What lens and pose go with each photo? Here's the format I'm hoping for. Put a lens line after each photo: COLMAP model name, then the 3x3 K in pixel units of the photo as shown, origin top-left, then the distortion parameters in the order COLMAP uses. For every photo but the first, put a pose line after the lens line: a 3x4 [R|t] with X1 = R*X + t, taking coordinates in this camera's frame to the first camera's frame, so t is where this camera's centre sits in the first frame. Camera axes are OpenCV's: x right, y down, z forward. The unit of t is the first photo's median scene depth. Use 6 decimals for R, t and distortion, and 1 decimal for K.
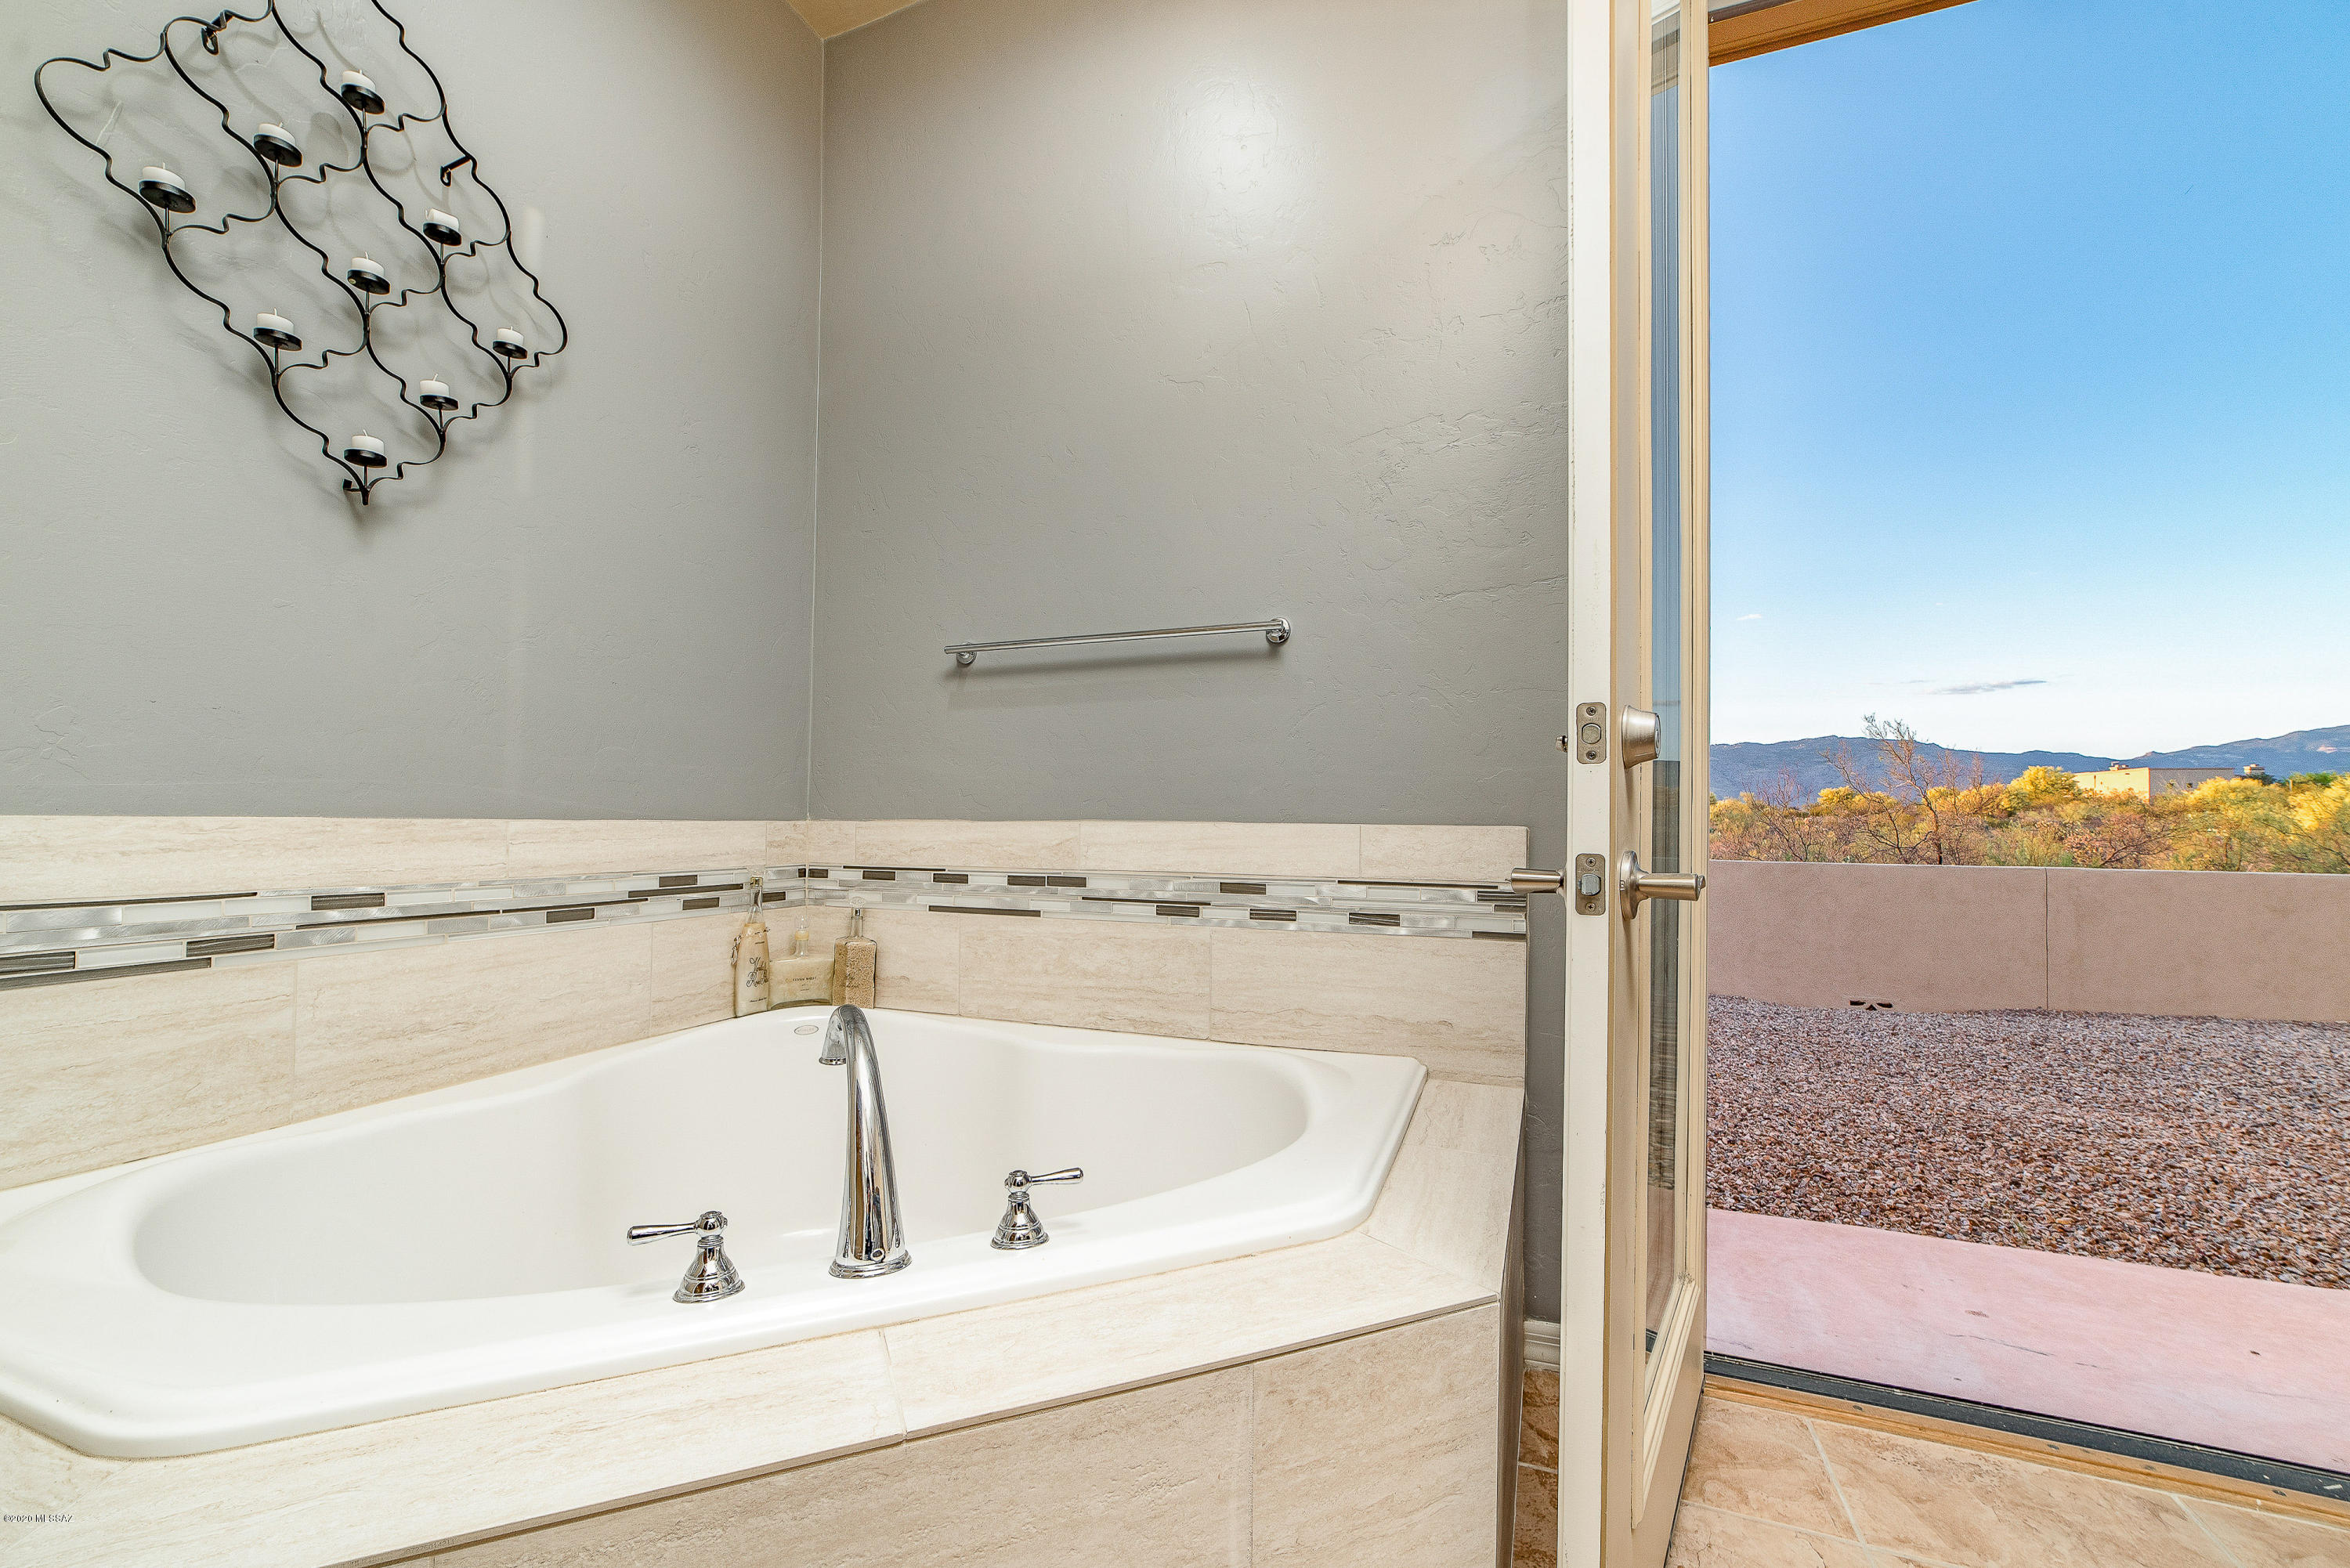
lens RADIAL K [[953.5, 0, 1157.4], [0, 953.5, 810.7], [0, 0, 1]] dist [-0.020993, -0.000031]
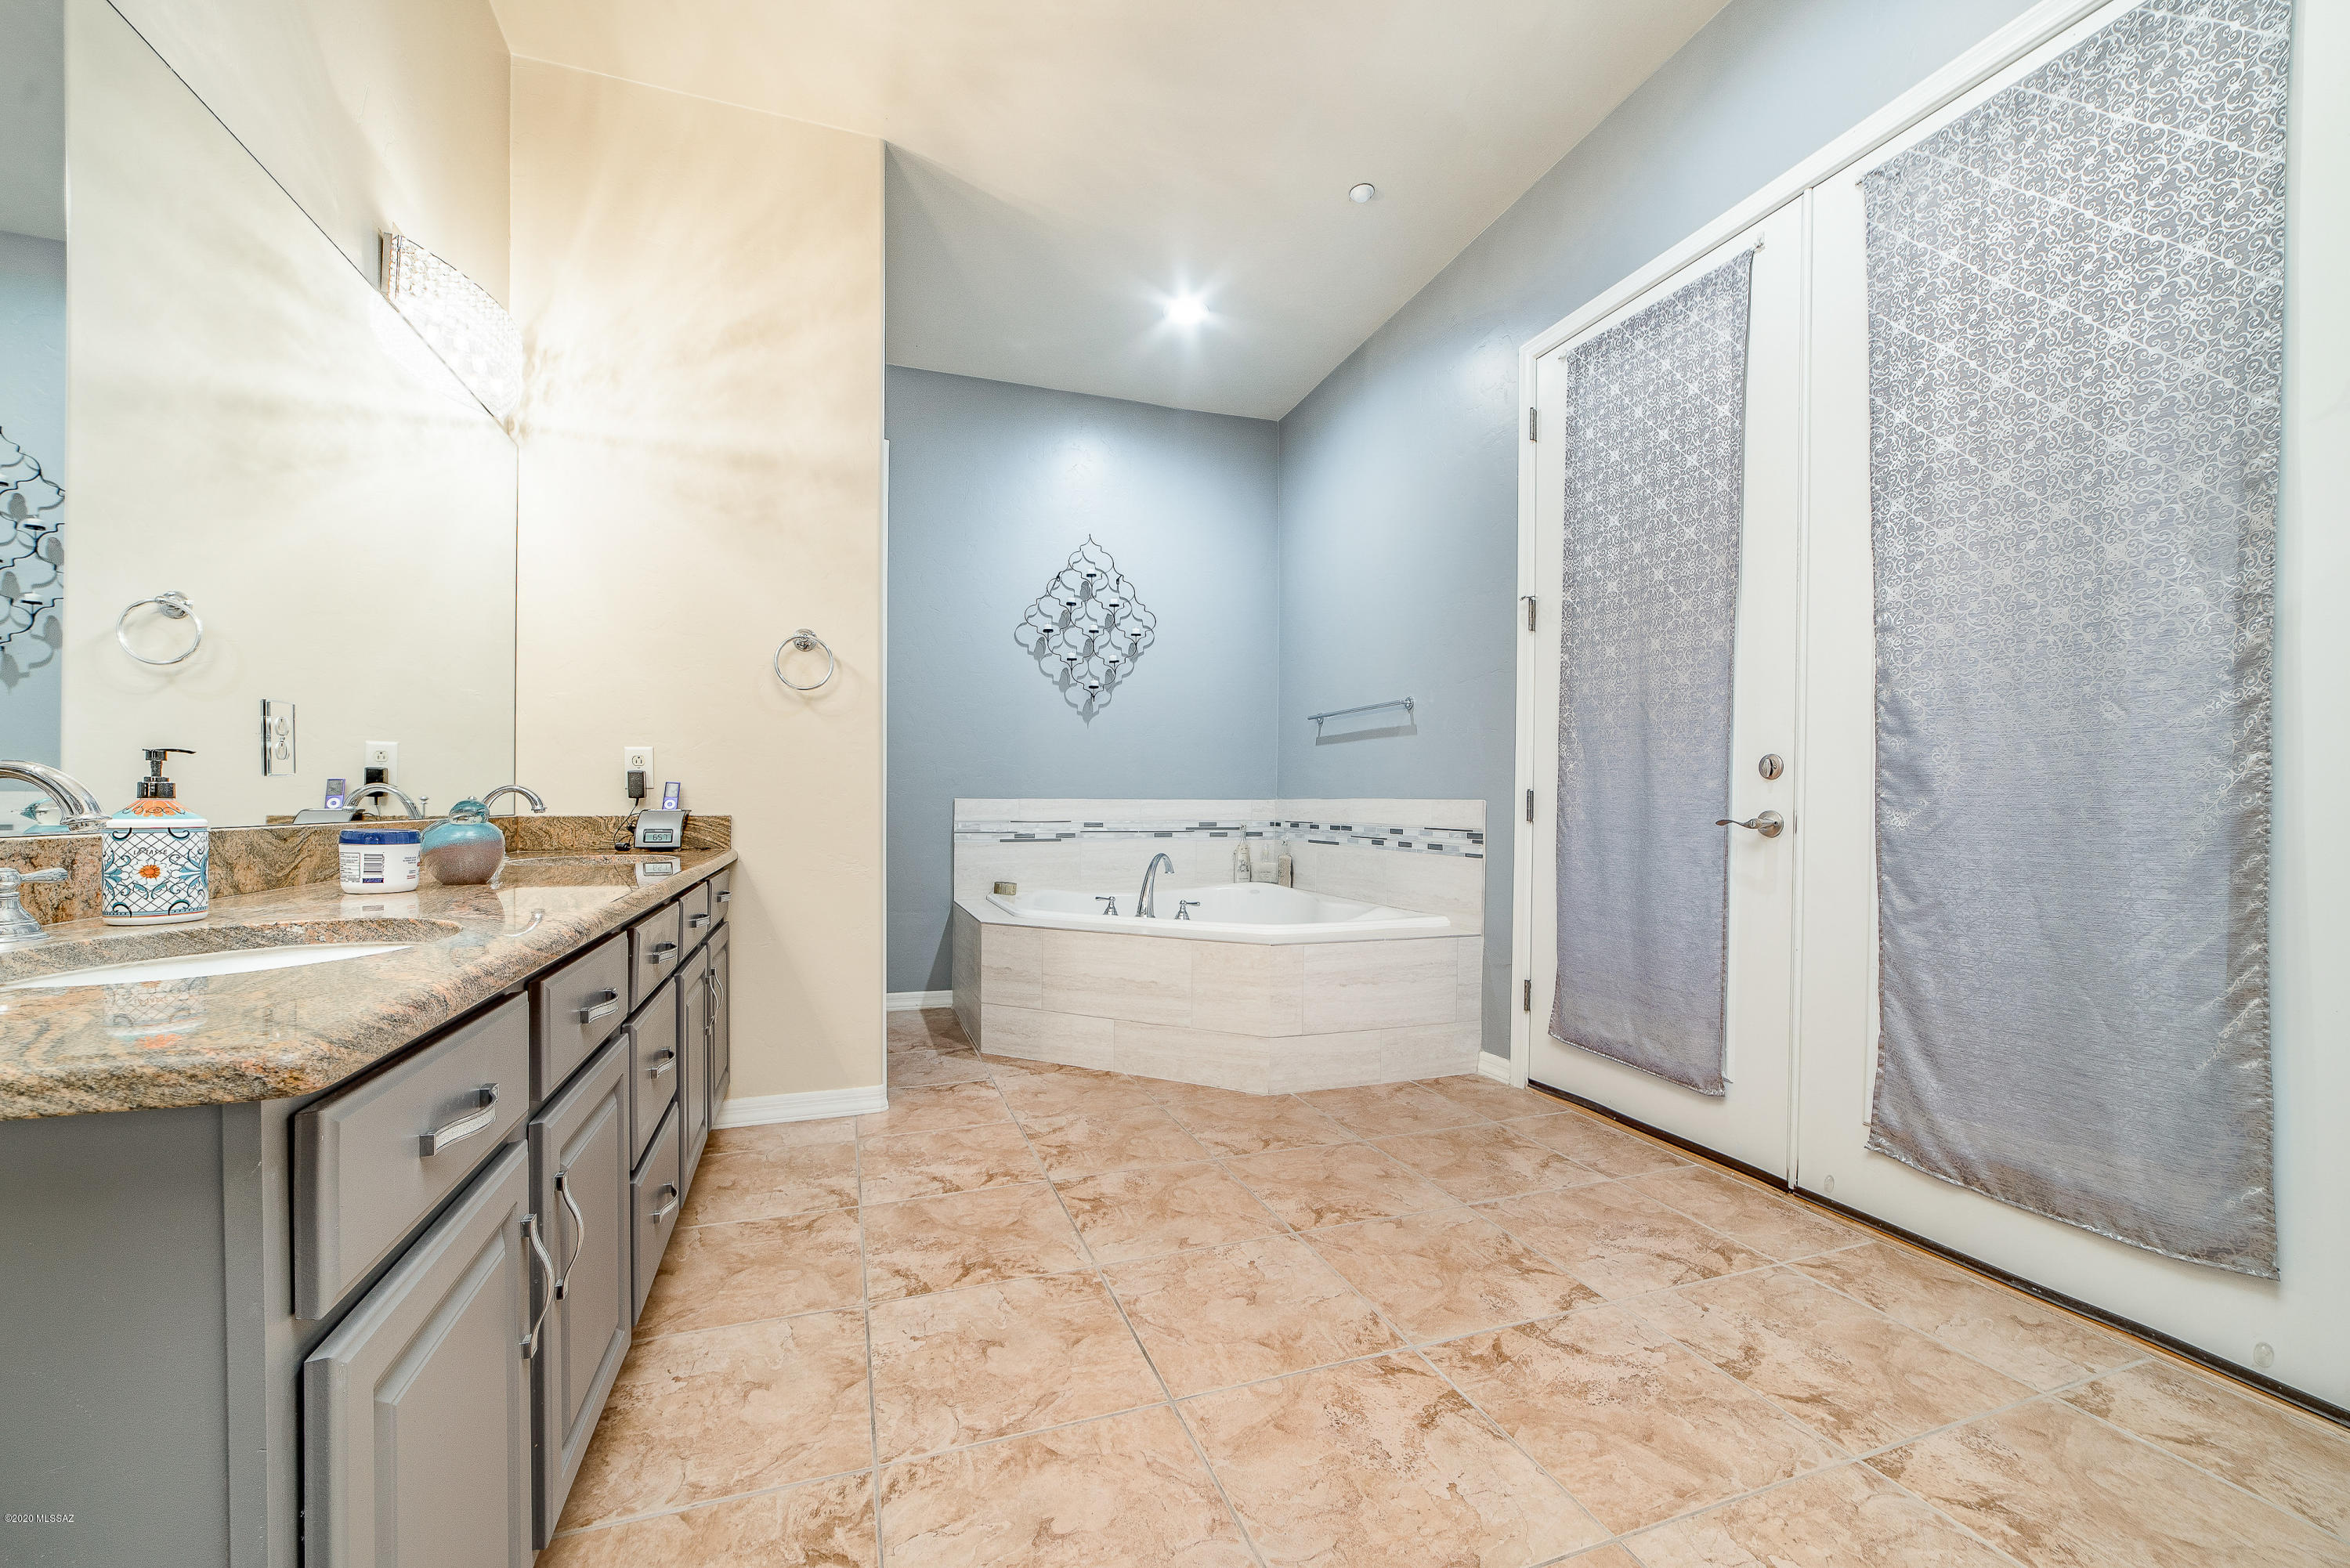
lens RADIAL K [[953.5, 0, 1157.4], [0, 953.5, 810.7], [0, 0, 1]] dist [-0.020993, -0.000031]
pose [[0.654290, 0.003443, -0.756236, 1.290197], [0.010767, 0.999846, 0.013867, 0.002804], [0.756167, -0.017215, 0.654152, -0.718570]]
